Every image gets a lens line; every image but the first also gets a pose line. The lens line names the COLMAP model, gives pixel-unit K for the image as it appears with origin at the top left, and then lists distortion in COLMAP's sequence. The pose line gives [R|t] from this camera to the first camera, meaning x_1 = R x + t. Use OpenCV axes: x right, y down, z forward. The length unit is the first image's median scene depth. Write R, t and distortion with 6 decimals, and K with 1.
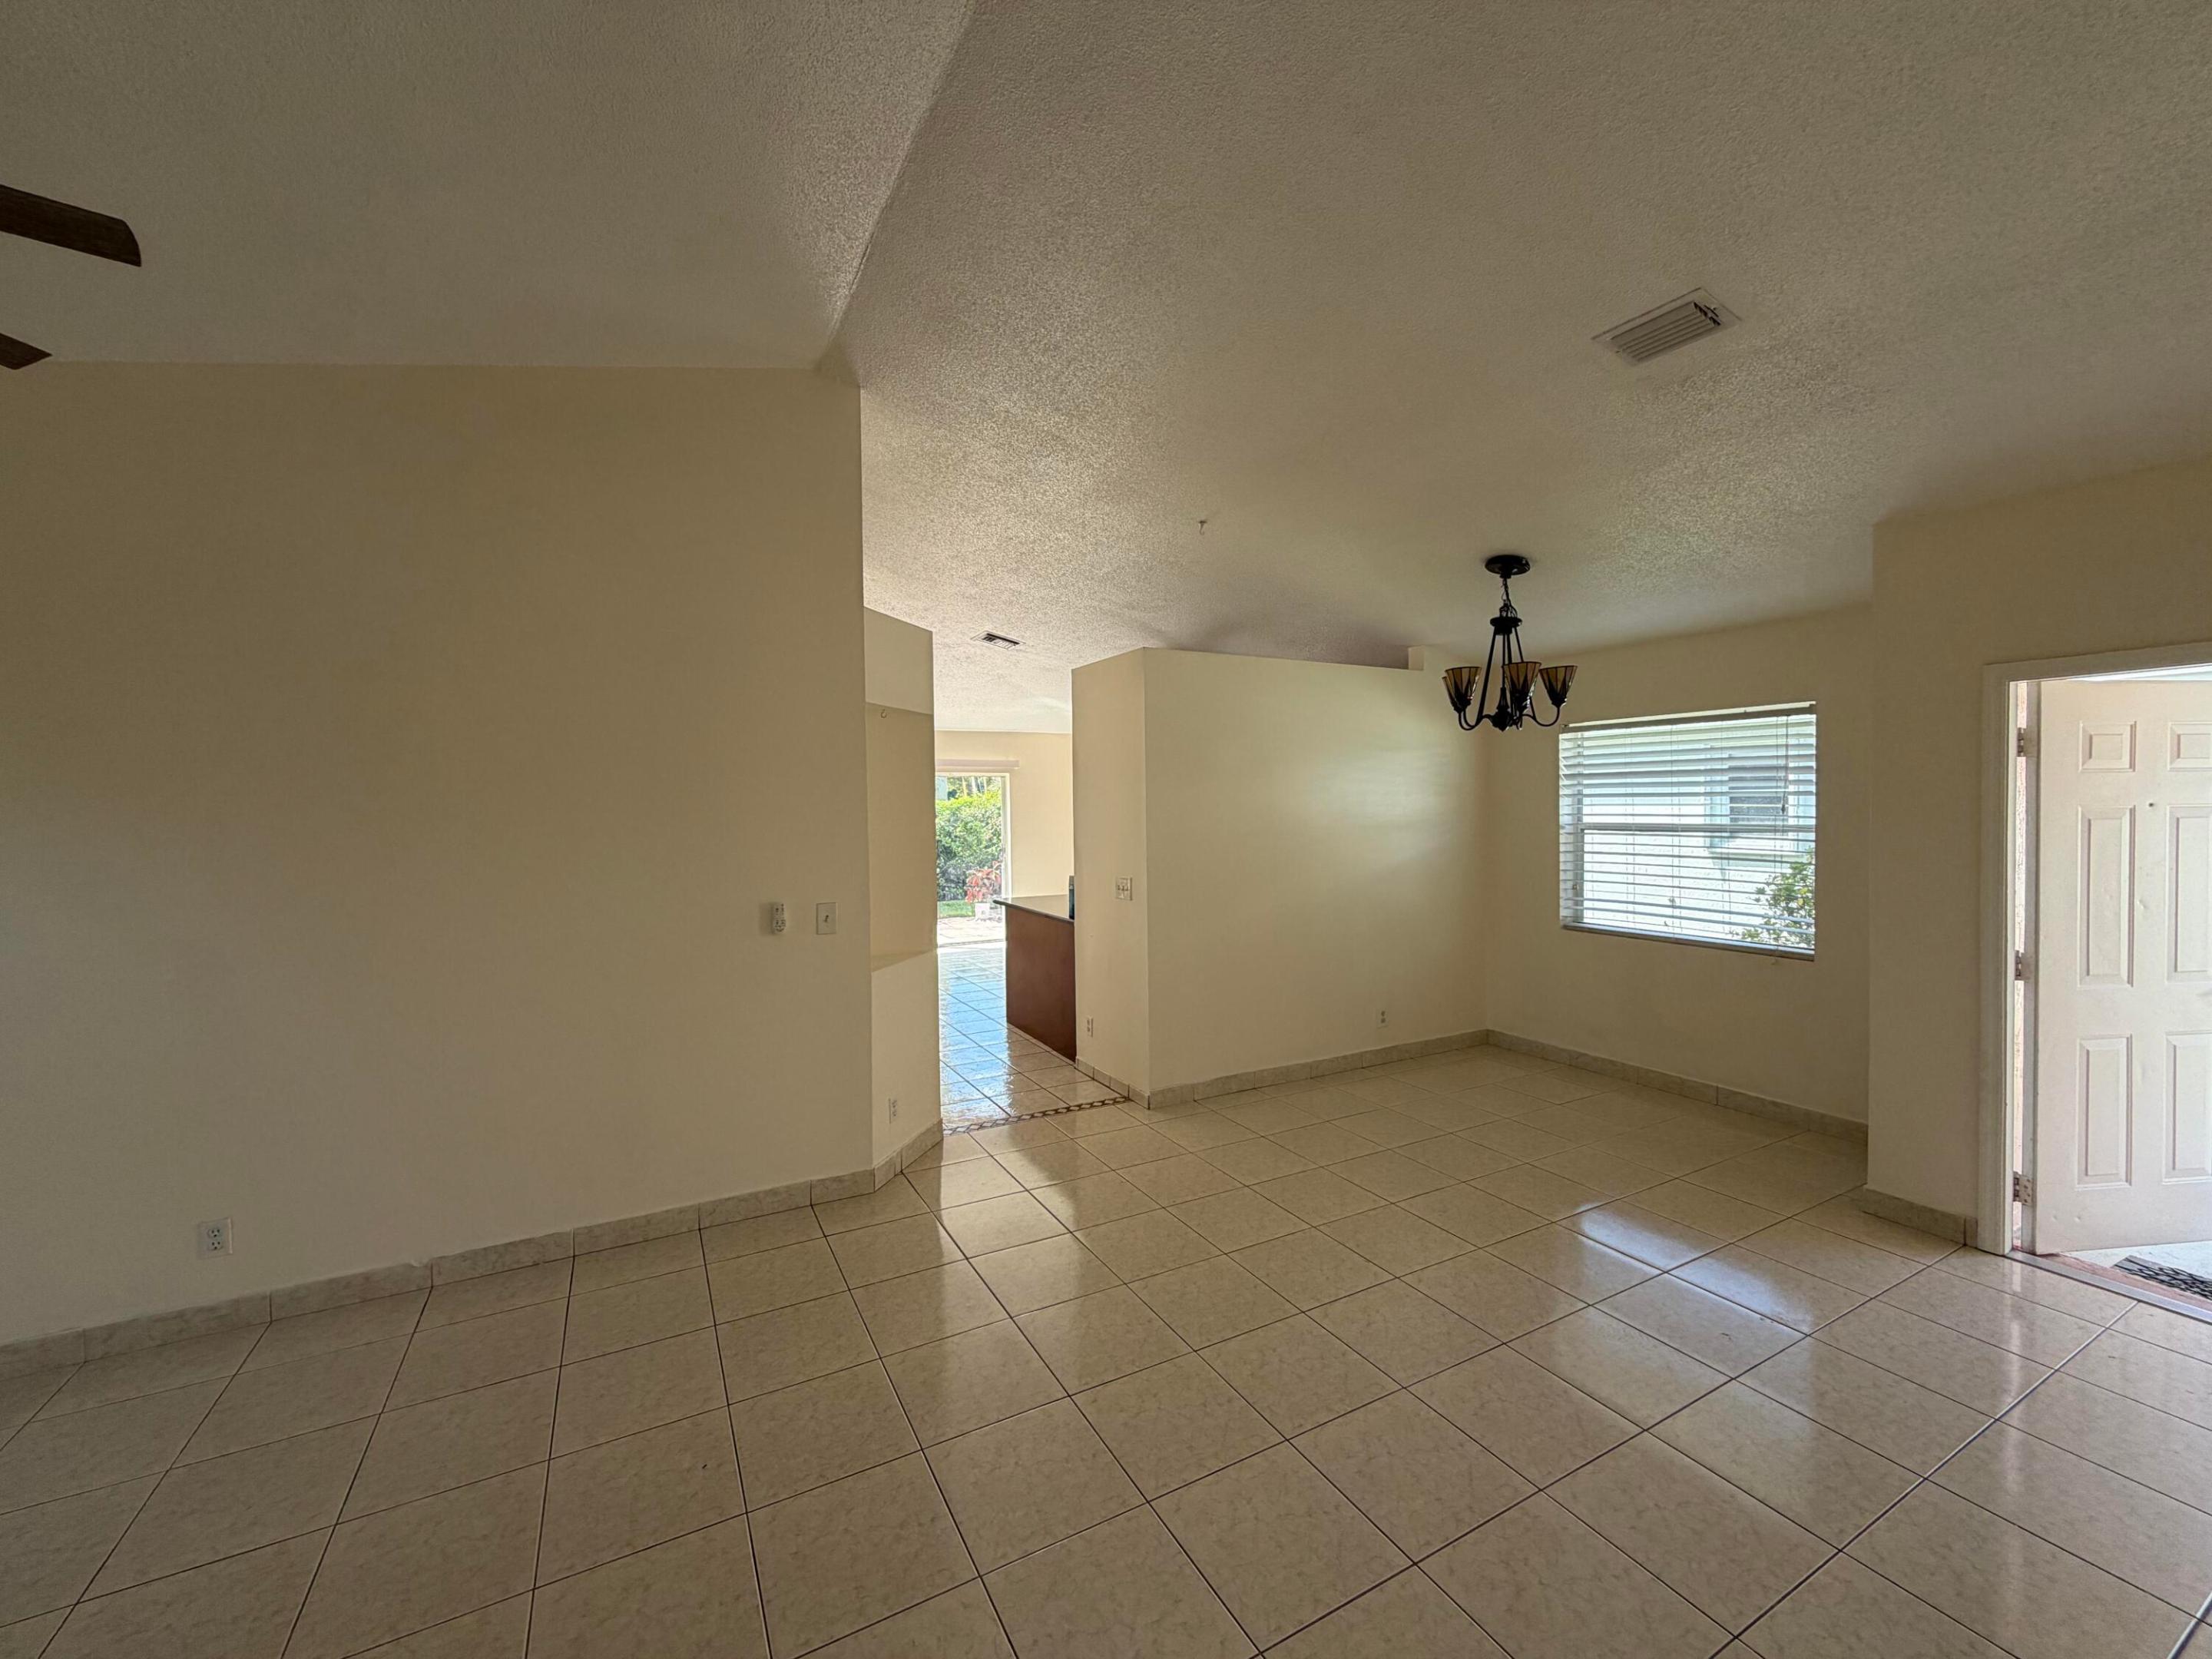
lens RADIAL K [[880.2, 0, 1098.1], [0, 880.2, 826.9], [0, 0, 1]] dist [-0.000466, -0.000212]
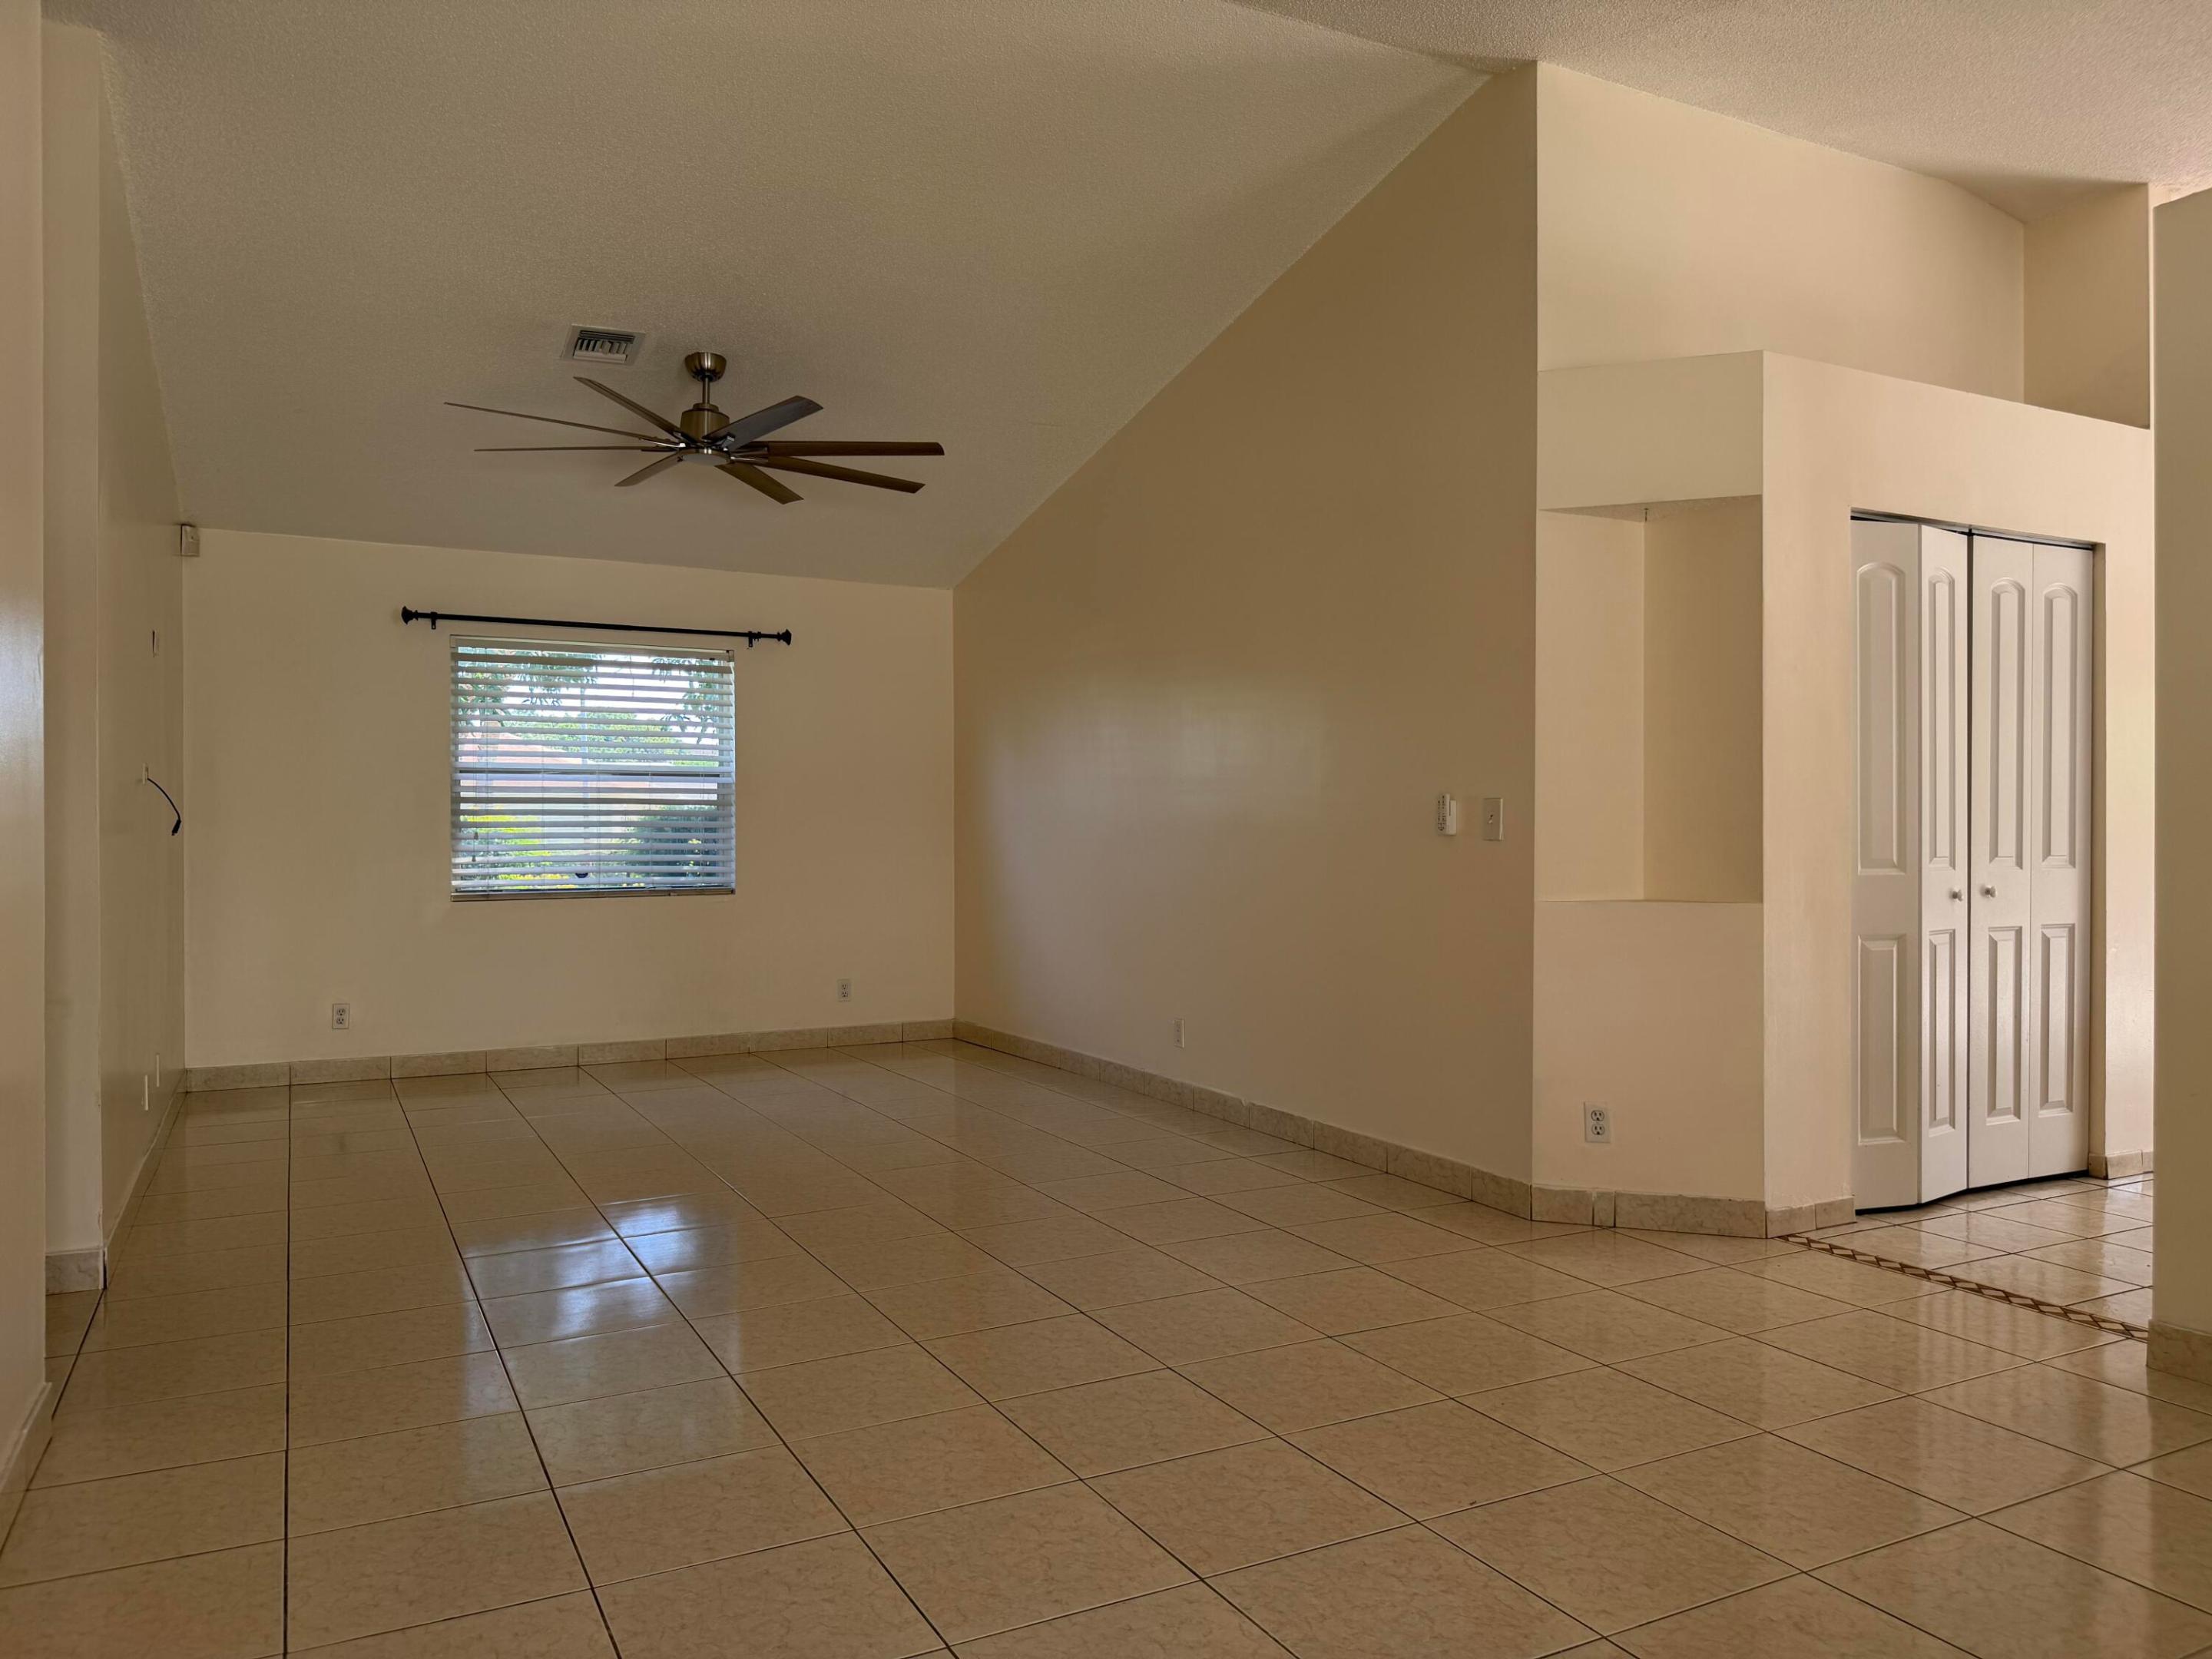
lens RADIAL K [[1551.2, 0, 1104.2], [0, 1551.2, 830.4], [0, 0, 1]] dist [-0.044523, -0.001000]
pose [[-0.007027, 0.018853, -0.999798, 0.918859], [-0.025624, 0.999491, 0.019027, 0.091080], [0.999647, 0.025752, -0.006541, 0.638382]]
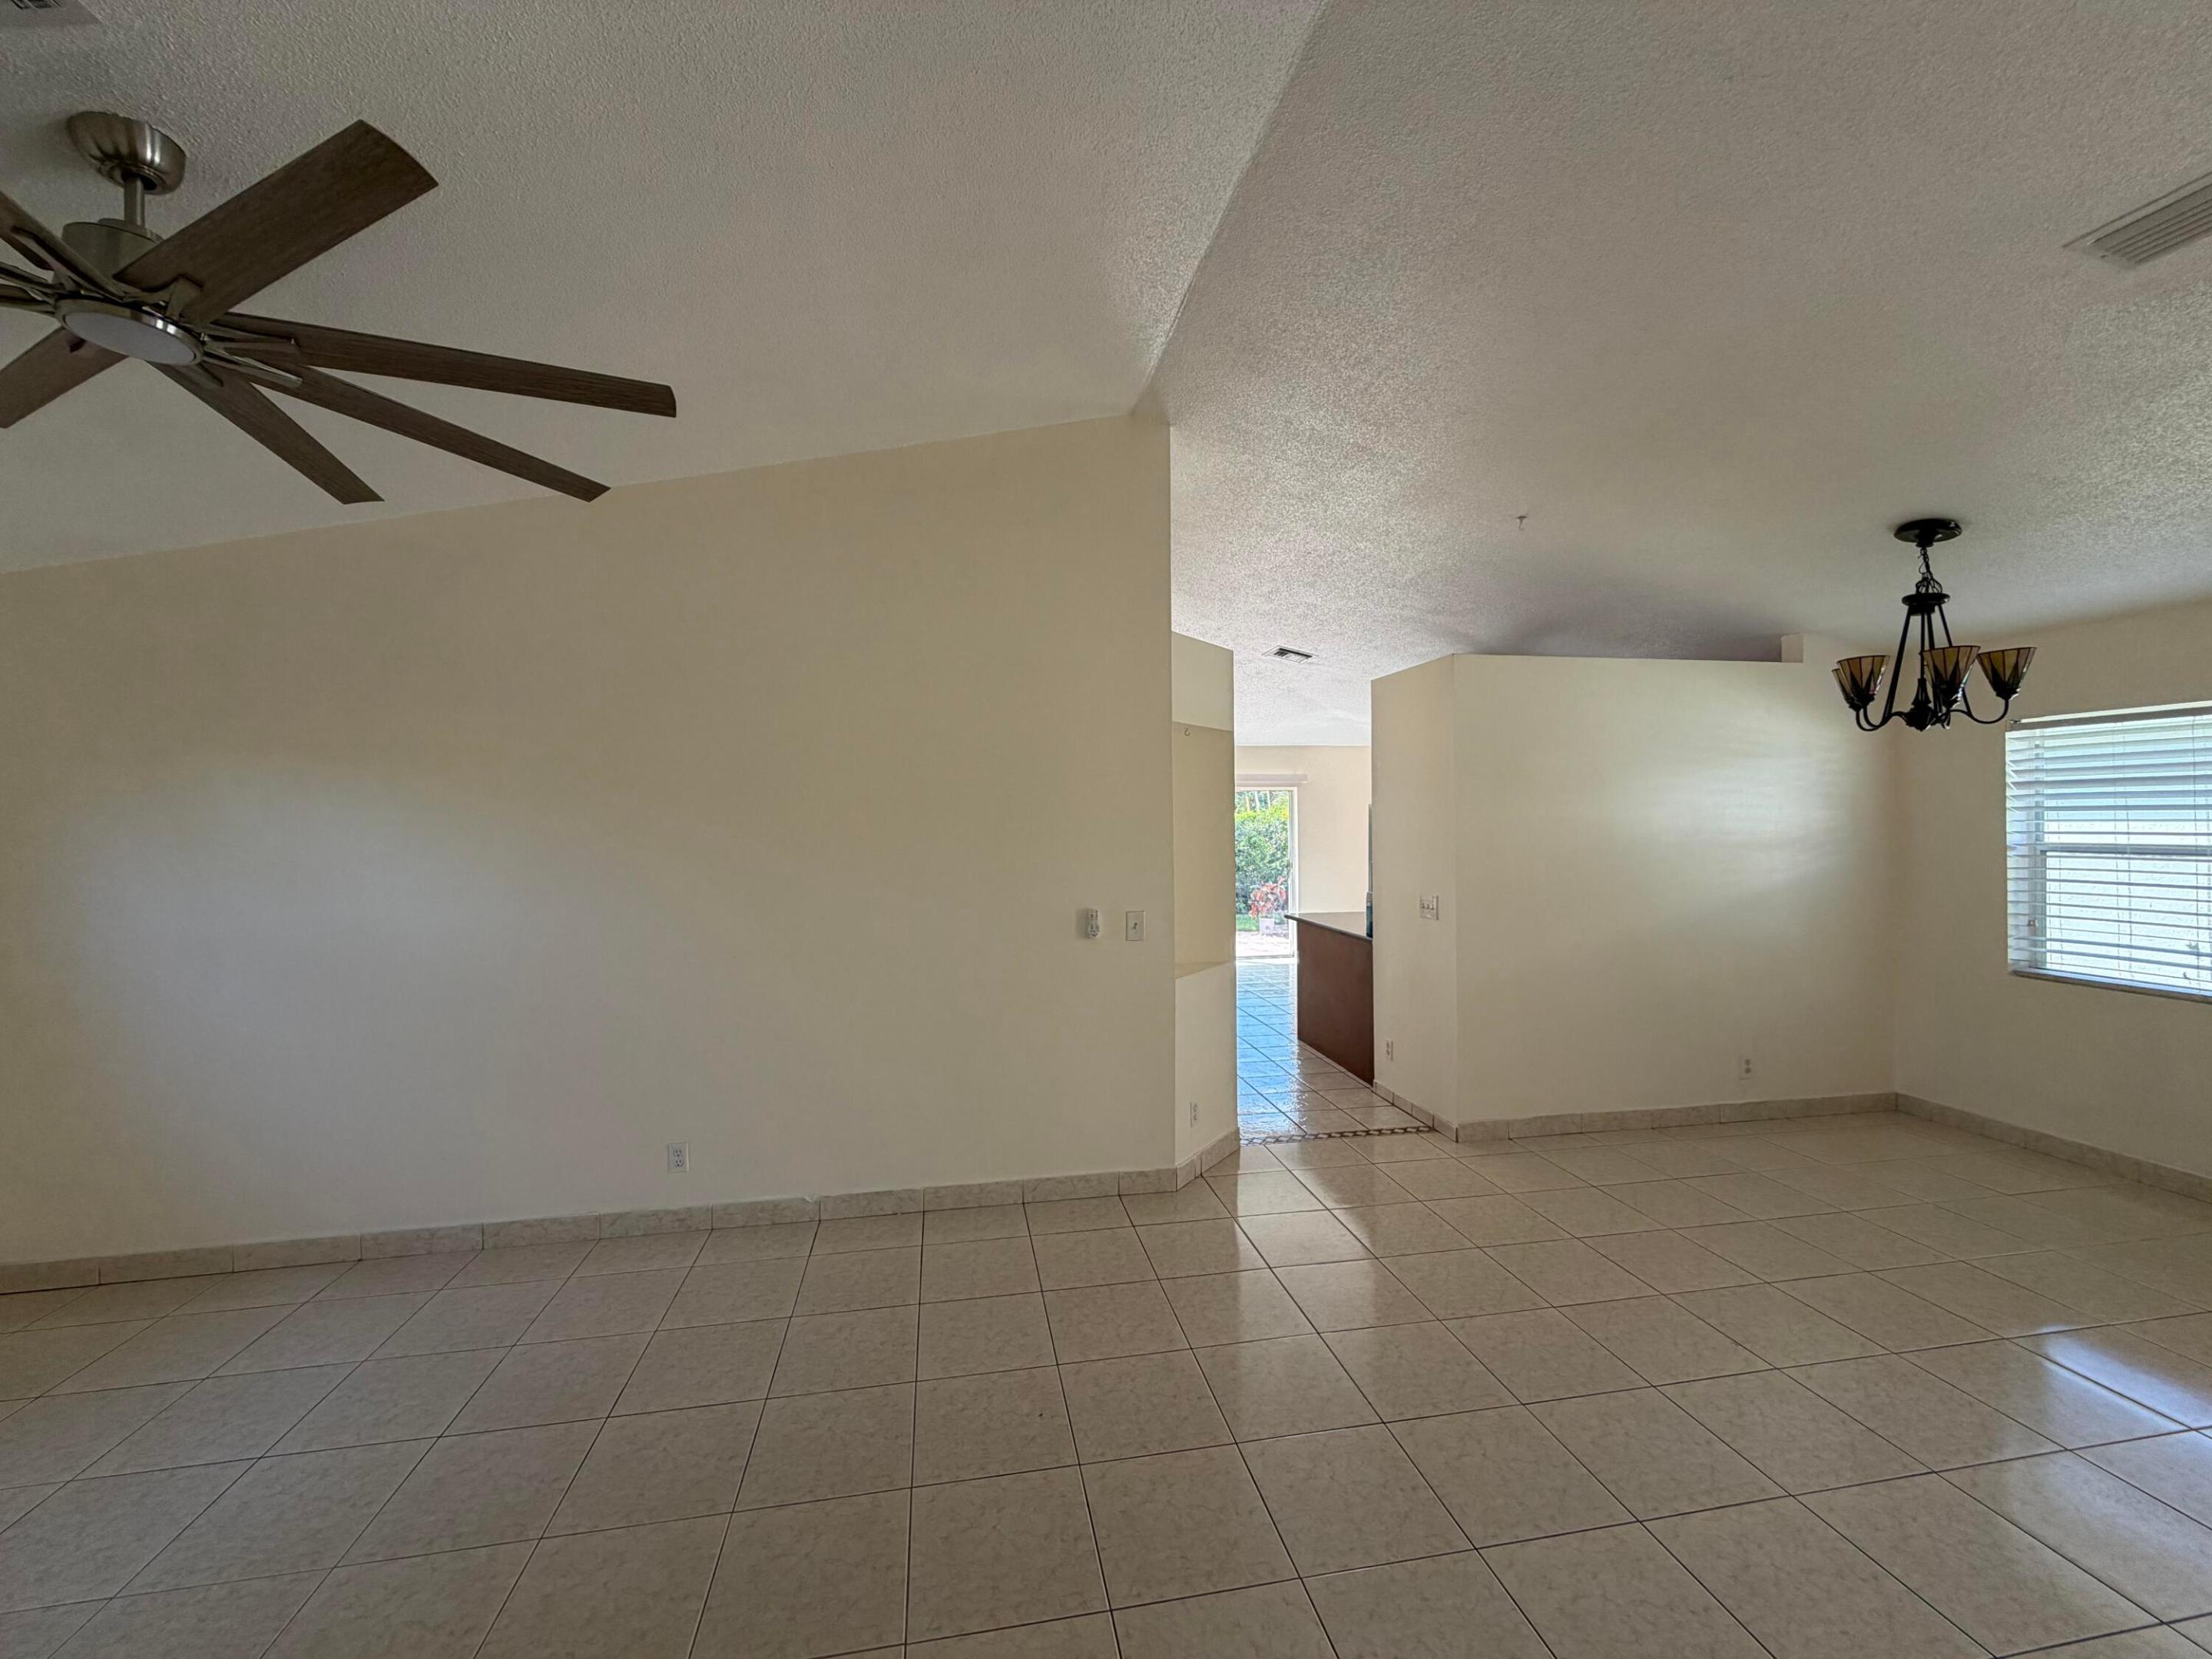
lens RADIAL K [[880.2, 0, 1098.0], [0, 880.2, 827.1], [0, 0, 1]] dist [-0.000466, -0.000212]
pose [[0.951143, 0.004266, -0.308722, -0.022282], [-0.009130, 0.999856, -0.014310, 0.000399], [0.308617, 0.016429, 0.951045, -0.025577]]
